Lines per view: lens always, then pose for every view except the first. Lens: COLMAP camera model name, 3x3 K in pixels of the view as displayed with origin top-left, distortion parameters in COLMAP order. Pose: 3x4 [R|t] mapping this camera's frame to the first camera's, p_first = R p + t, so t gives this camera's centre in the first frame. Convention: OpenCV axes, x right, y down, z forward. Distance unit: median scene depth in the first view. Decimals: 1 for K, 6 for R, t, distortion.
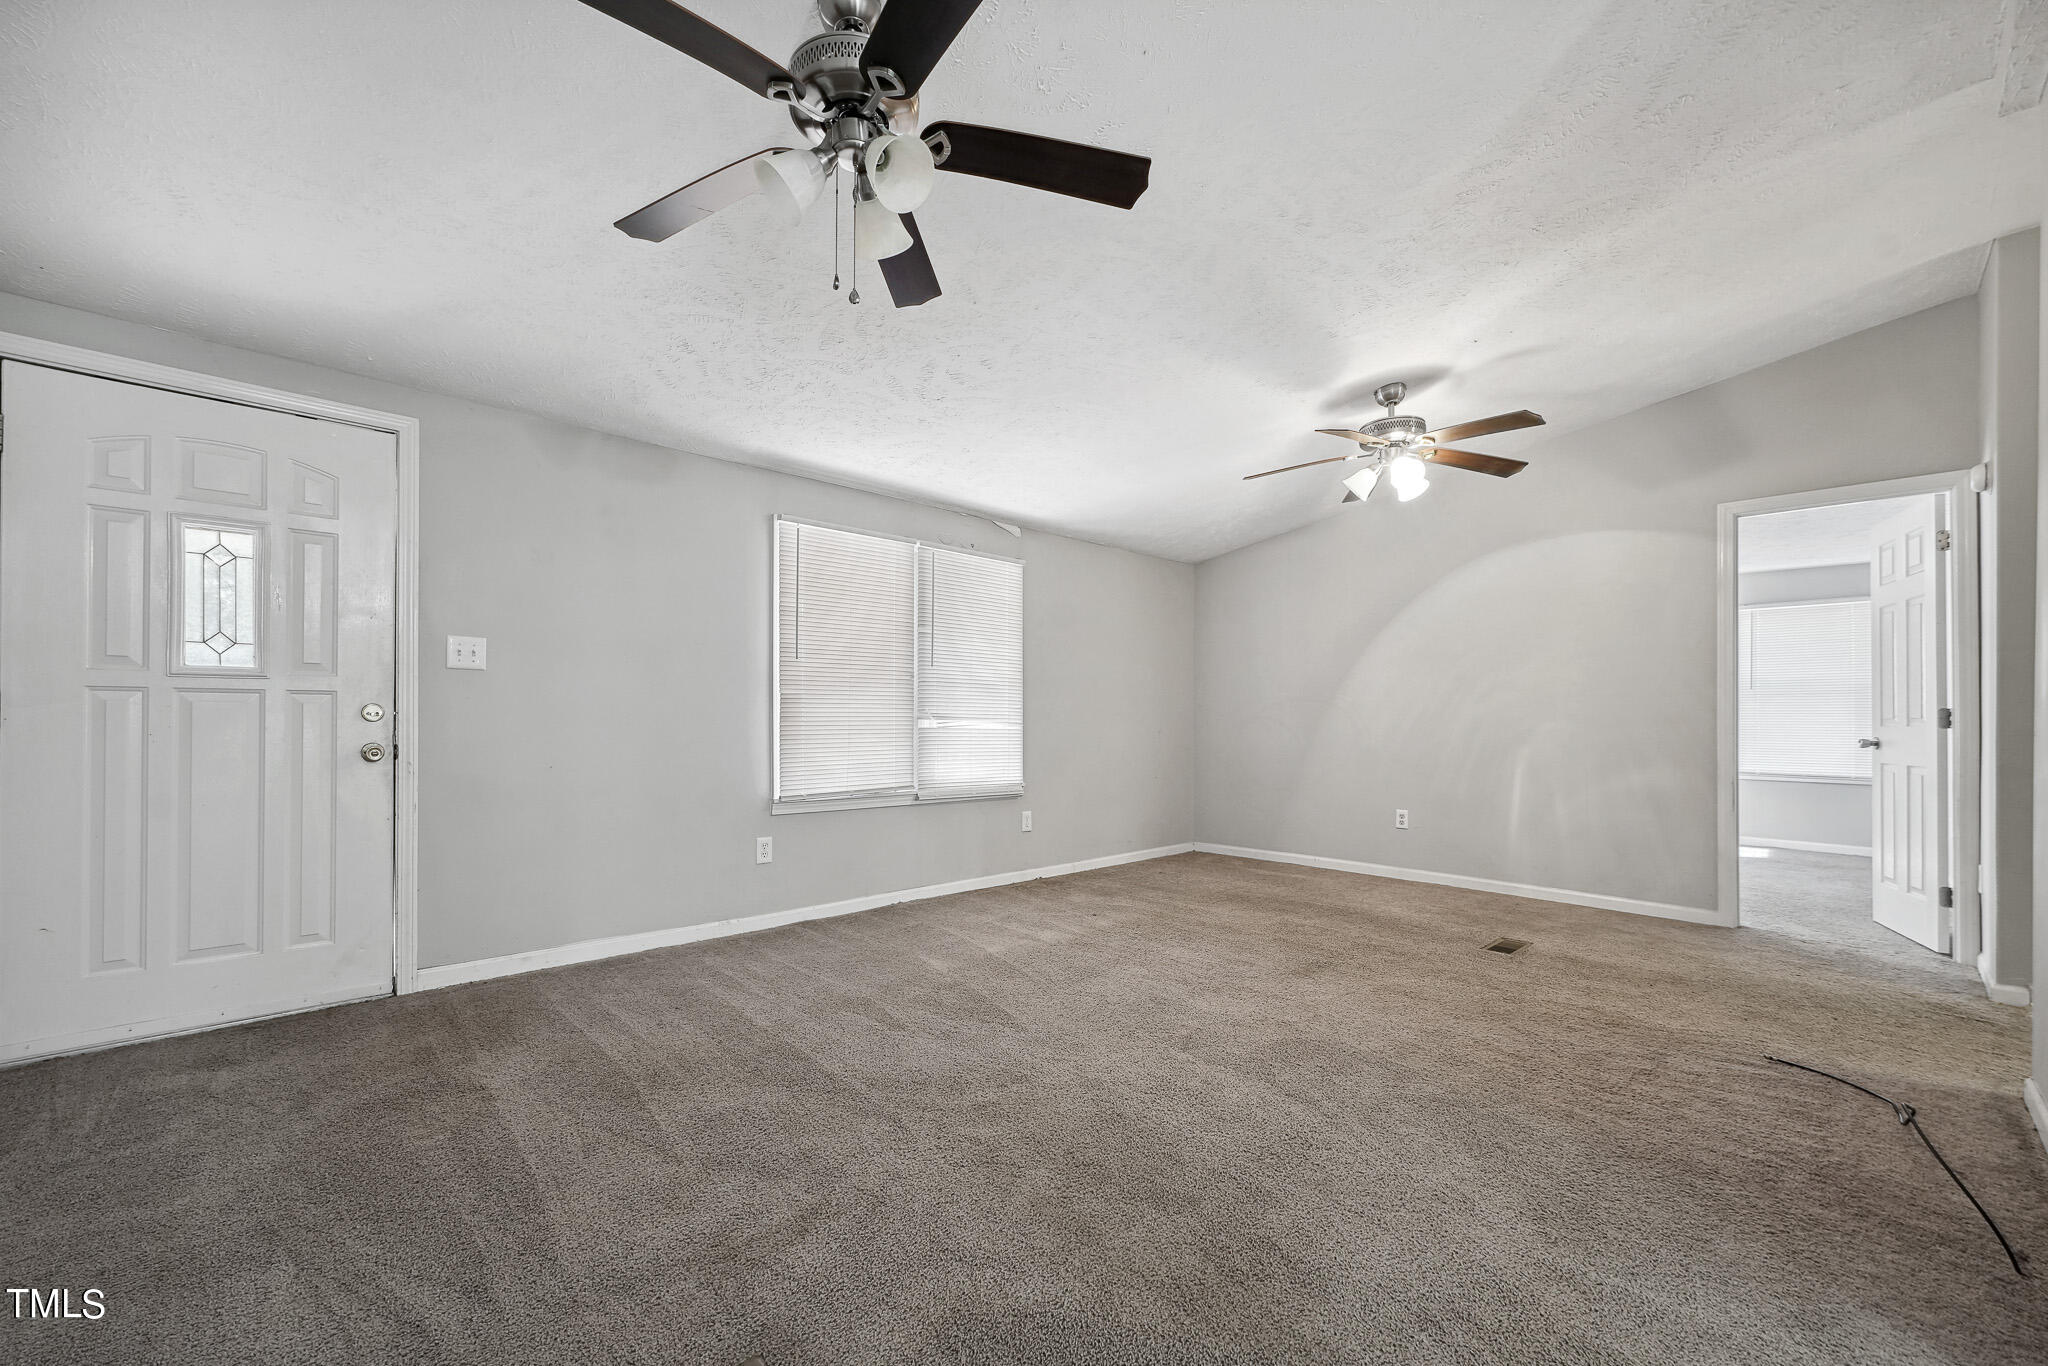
lens RADIAL K [[824.6, 0, 1013.6], [0, 824.6, 703.5], [0, 0, 1]] dist [0.000608, 0.000419]
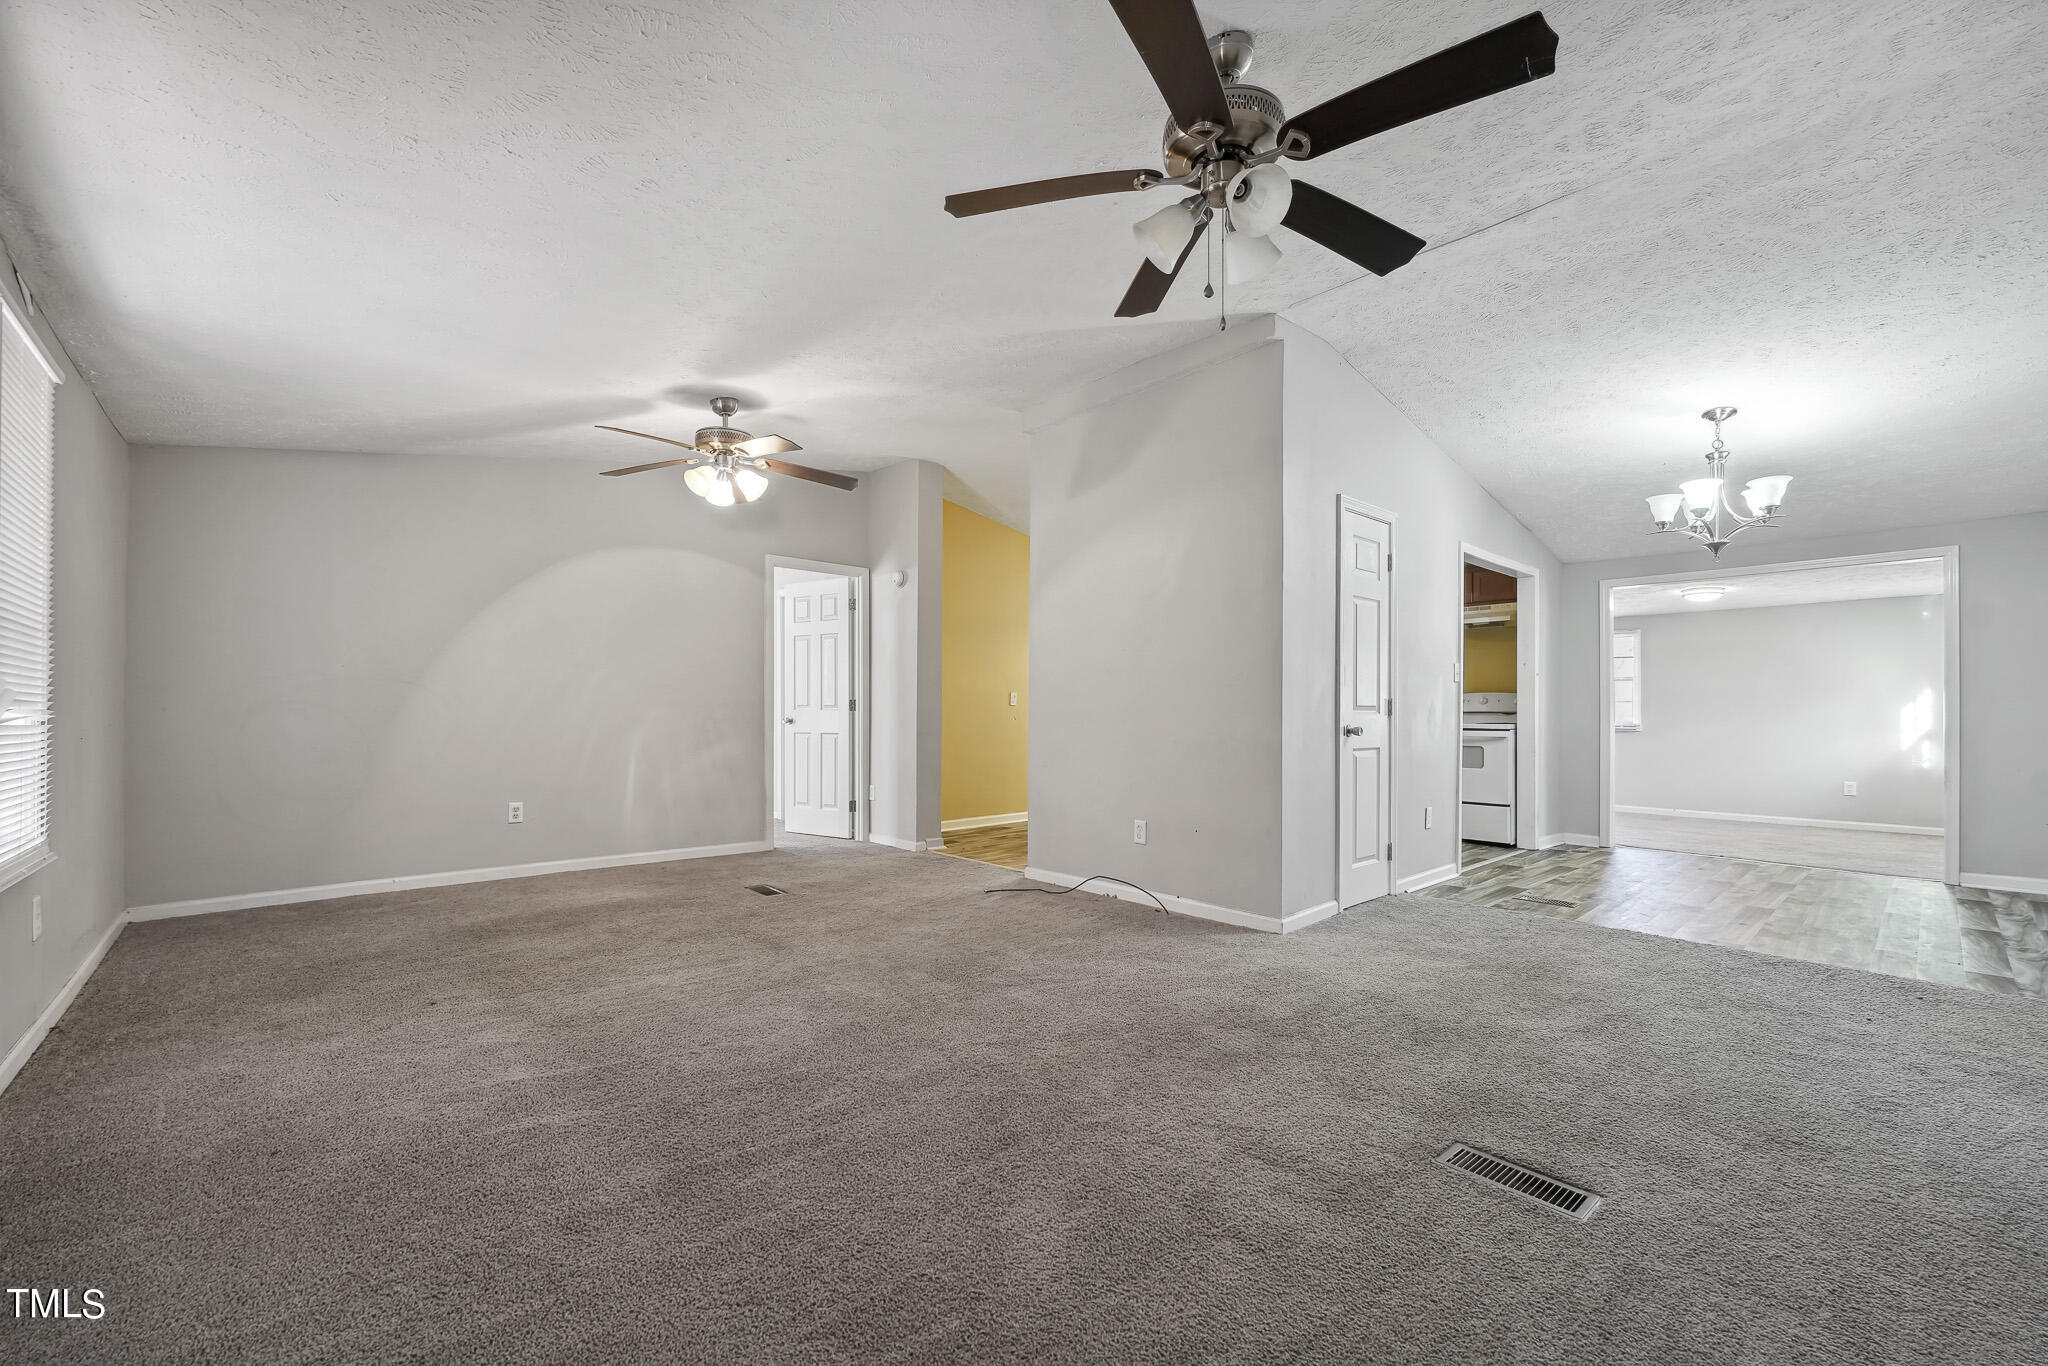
lens RADIAL K [[811.7, 0, 1024.0], [0, 811.7, 683.0], [0, 0, 1]] dist [0.000034, 0.000059]
pose [[0.039247, 0.029035, 0.998808, -0.529689], [-0.024280, 0.999310, -0.028095, 0.008695], [-0.998934, -0.023149, 0.039925, 0.505281]]
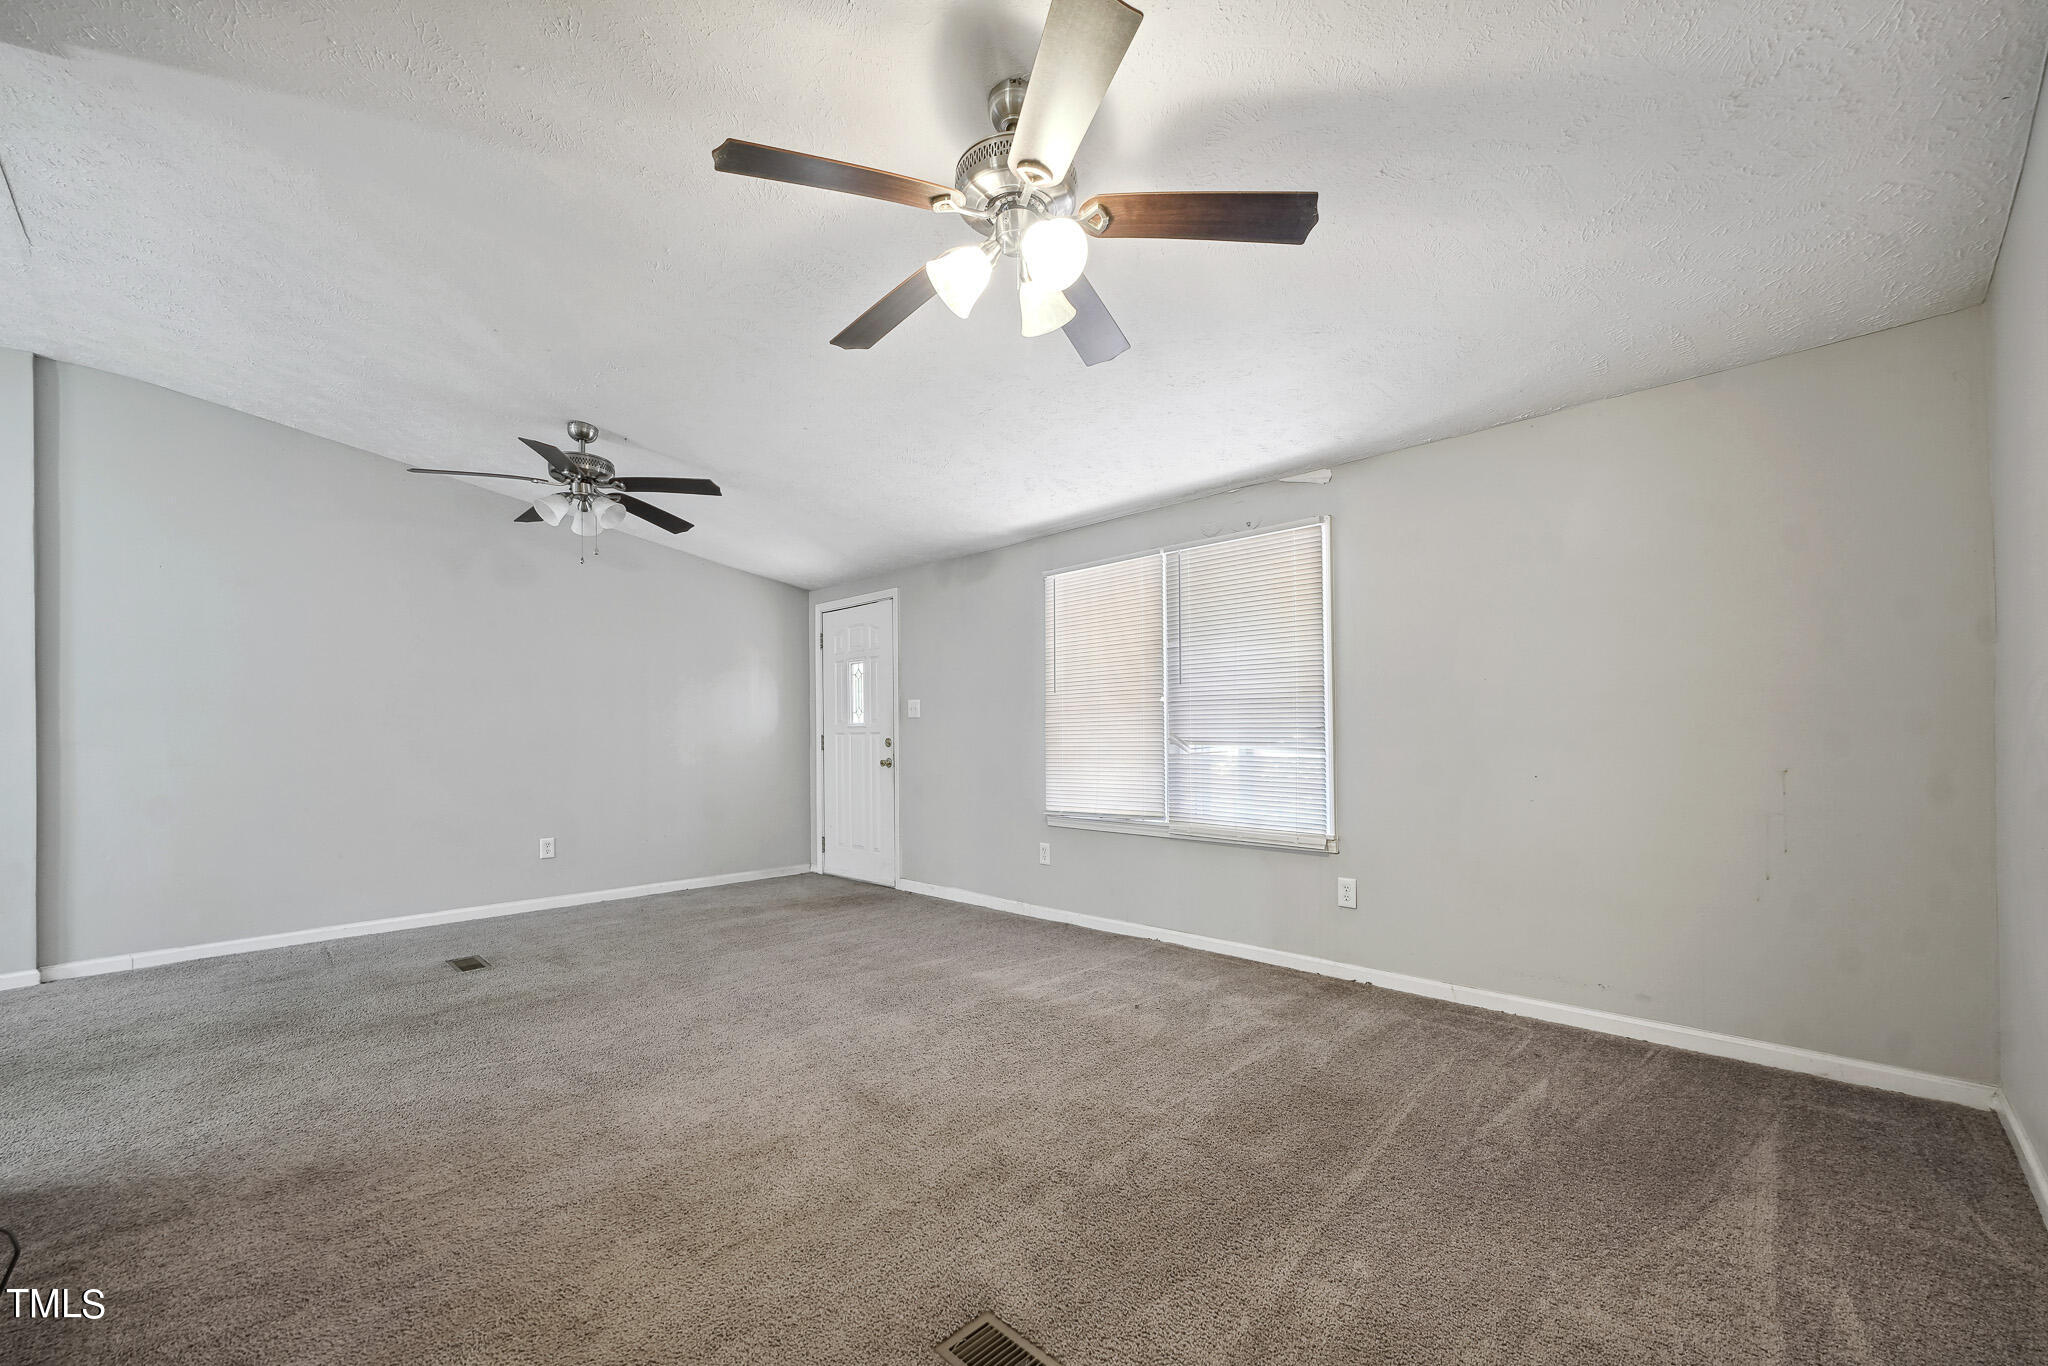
lens RADIAL K [[820.9, 0, 1023.7], [0, 820.9, 721.3], [0, 0, 1]] dist [-0.000630, 0.000037]
pose [[0.038829, -0.025566, -0.998919, 0.839590], [0.028346, 0.999299, -0.024474, 0.012383], [0.998844, -0.027365, 0.039526, 0.867532]]
